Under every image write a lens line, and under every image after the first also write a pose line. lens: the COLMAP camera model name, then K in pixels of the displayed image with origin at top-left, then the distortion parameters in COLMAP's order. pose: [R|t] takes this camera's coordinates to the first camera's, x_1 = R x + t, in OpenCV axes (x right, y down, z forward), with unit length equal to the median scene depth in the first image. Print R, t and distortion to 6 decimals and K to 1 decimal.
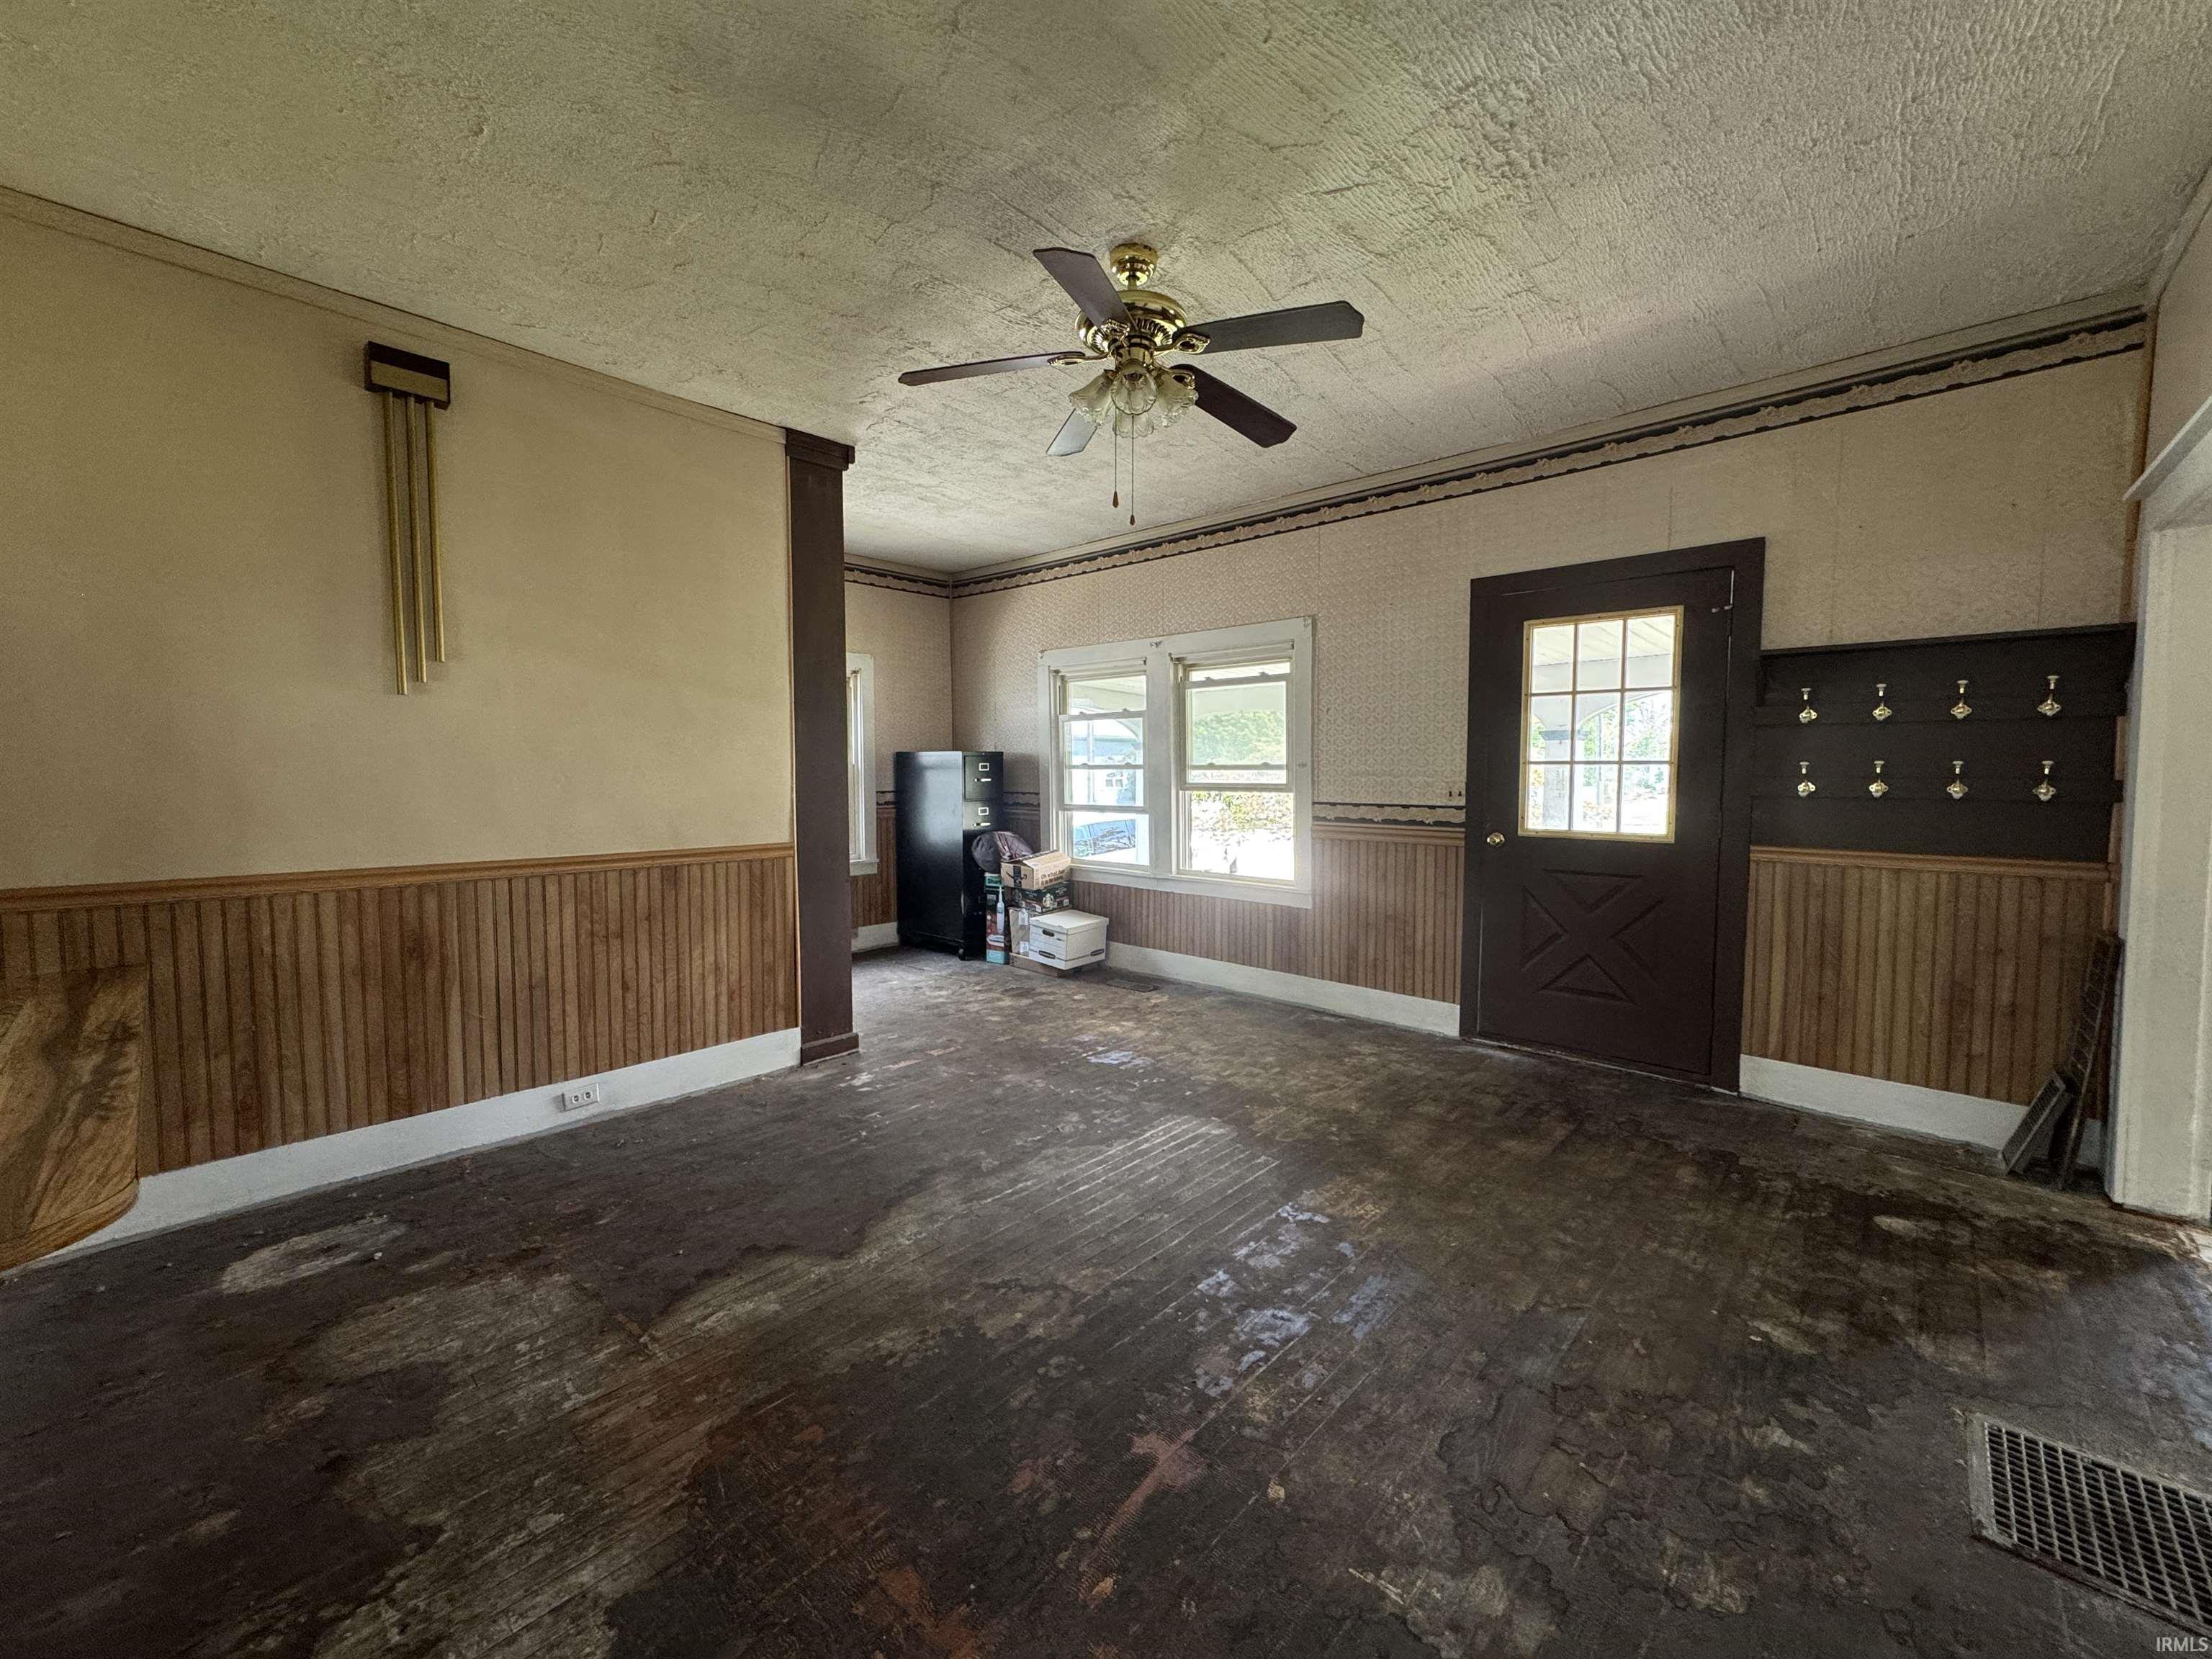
lens RADIAL K [[886.2, 0, 1106.2], [0, 886.2, 823.2], [0, 0, 1]] dist [-0.002116, 0.000463]
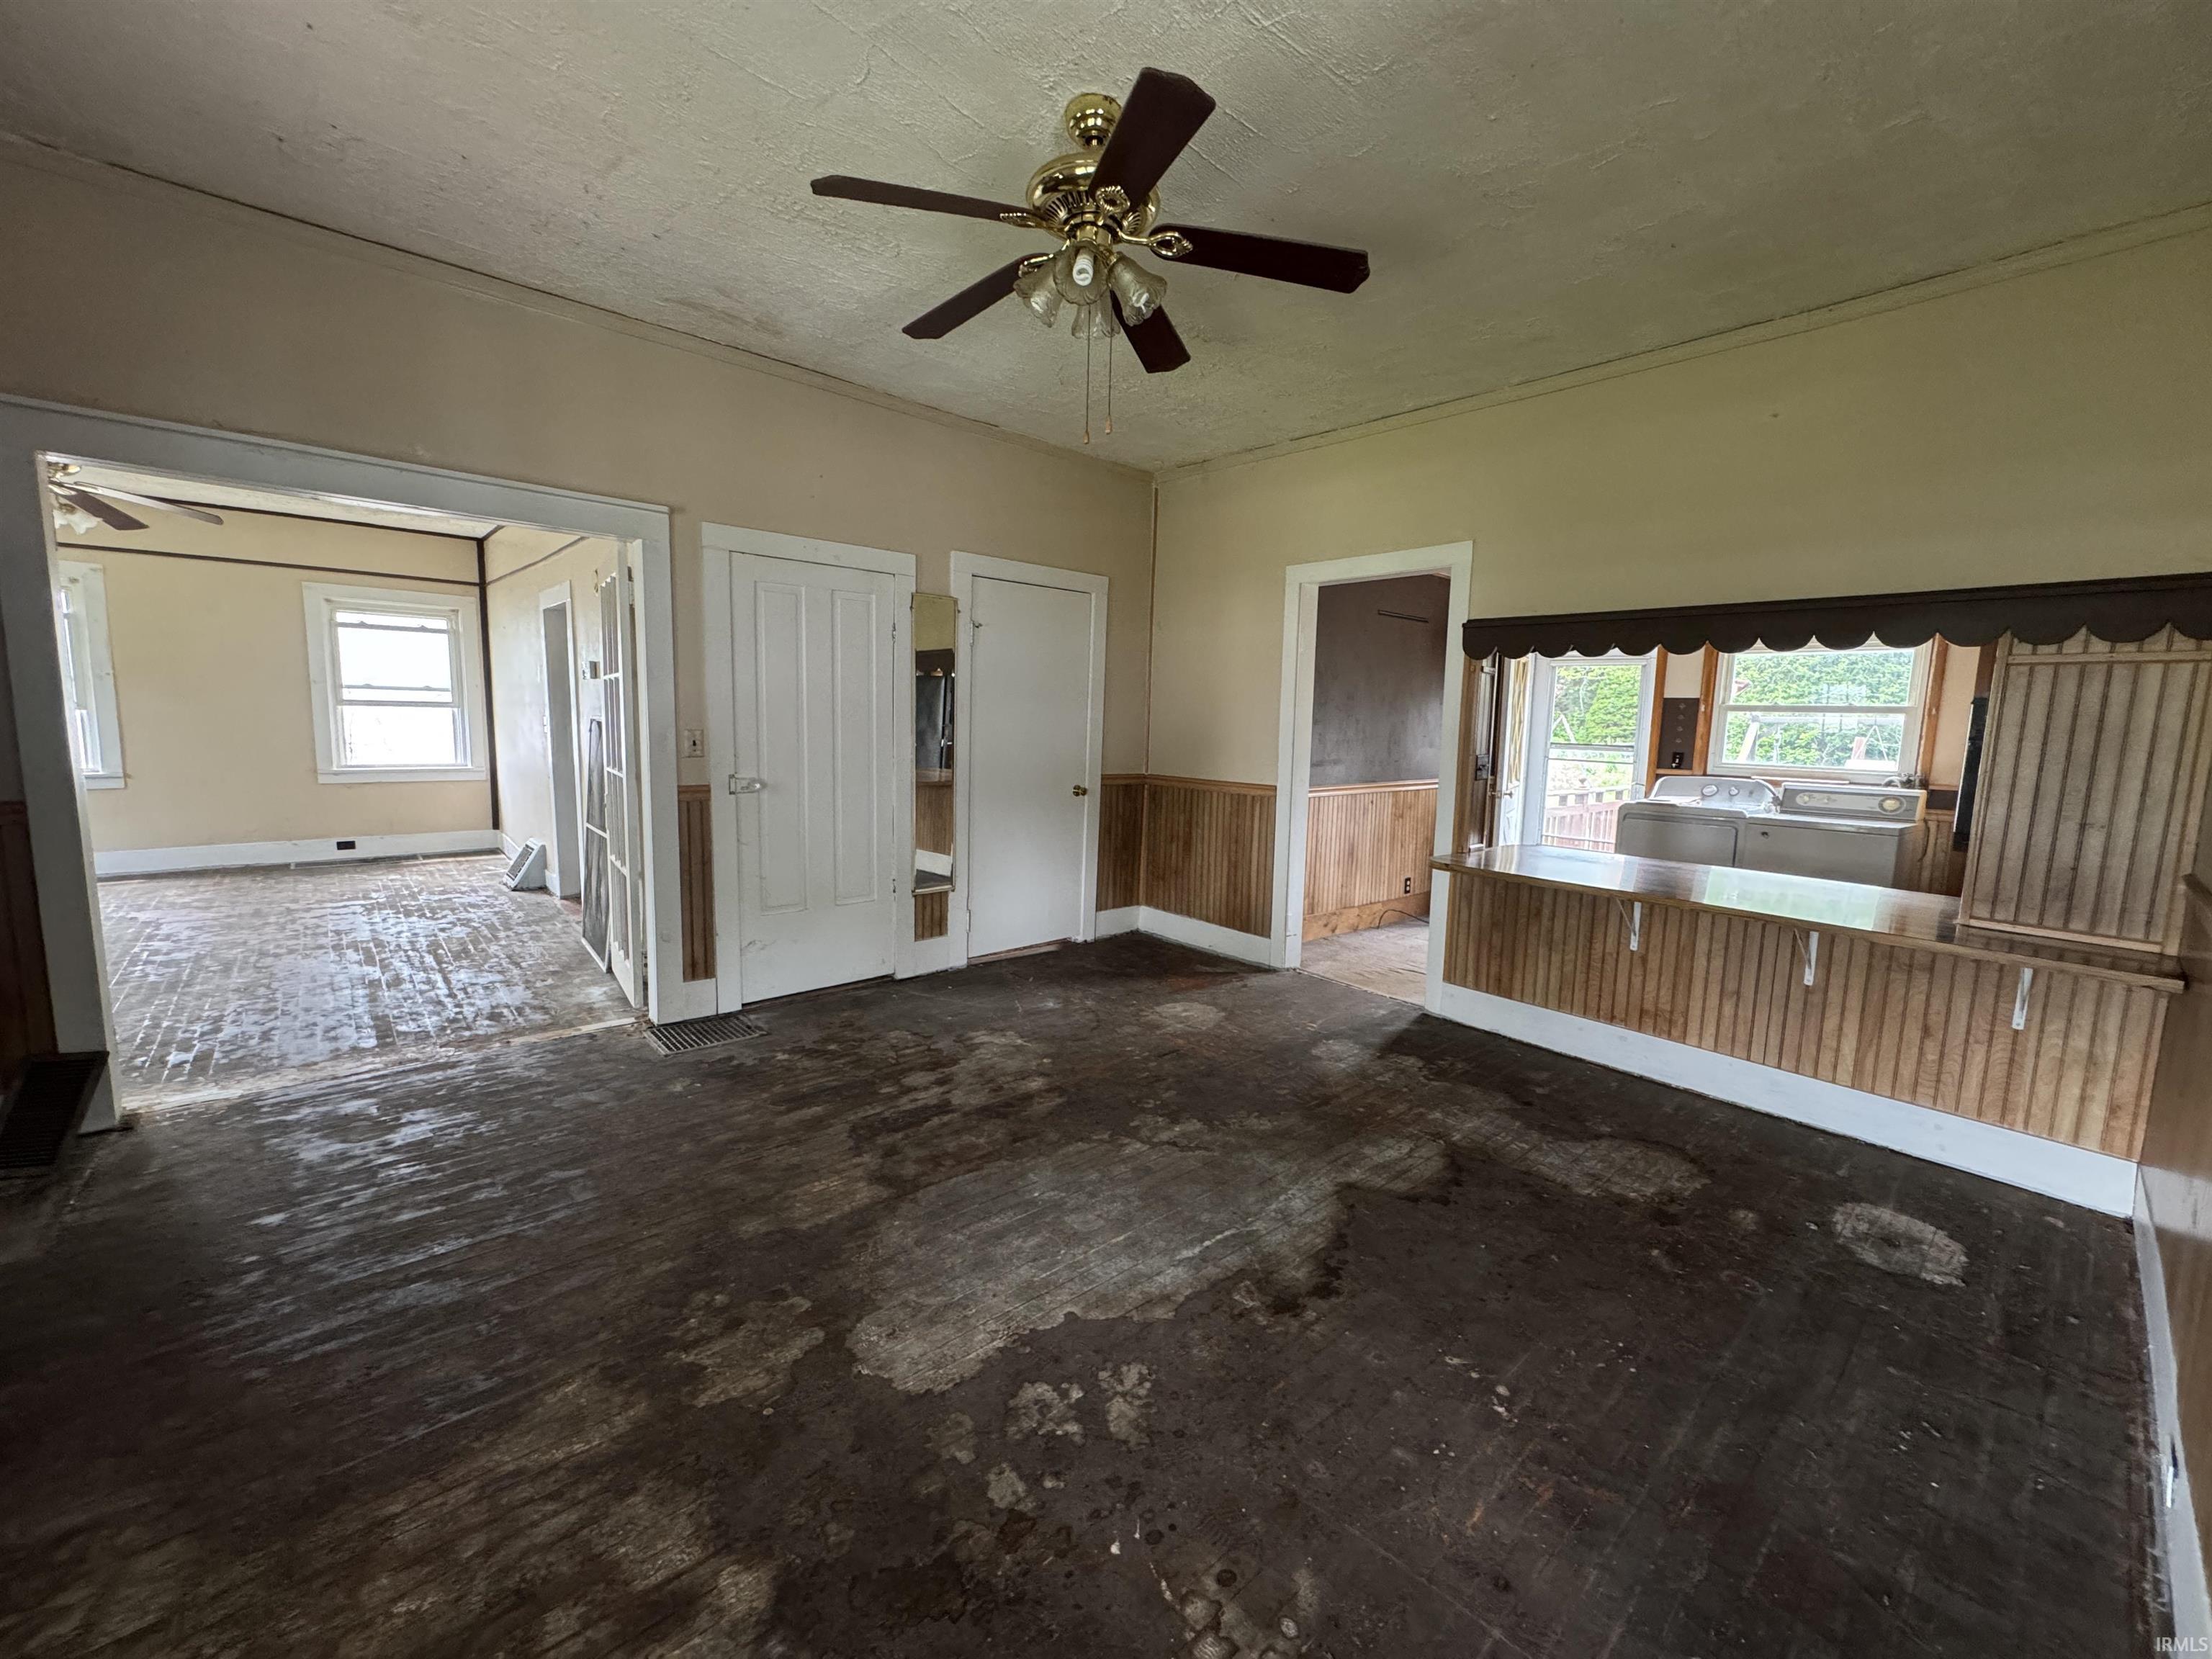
lens RADIAL K [[886.2, 0, 1106.2], [0, 886.2, 823.2], [0, 0, 1]] dist [-0.002116, 0.000463]
pose [[-0.994644, -0.039520, 0.095503, -0.063826], [-0.021808, 0.983455, 0.179833, -0.097882], [-0.101030, 0.176787, -0.979050, 1.430859]]
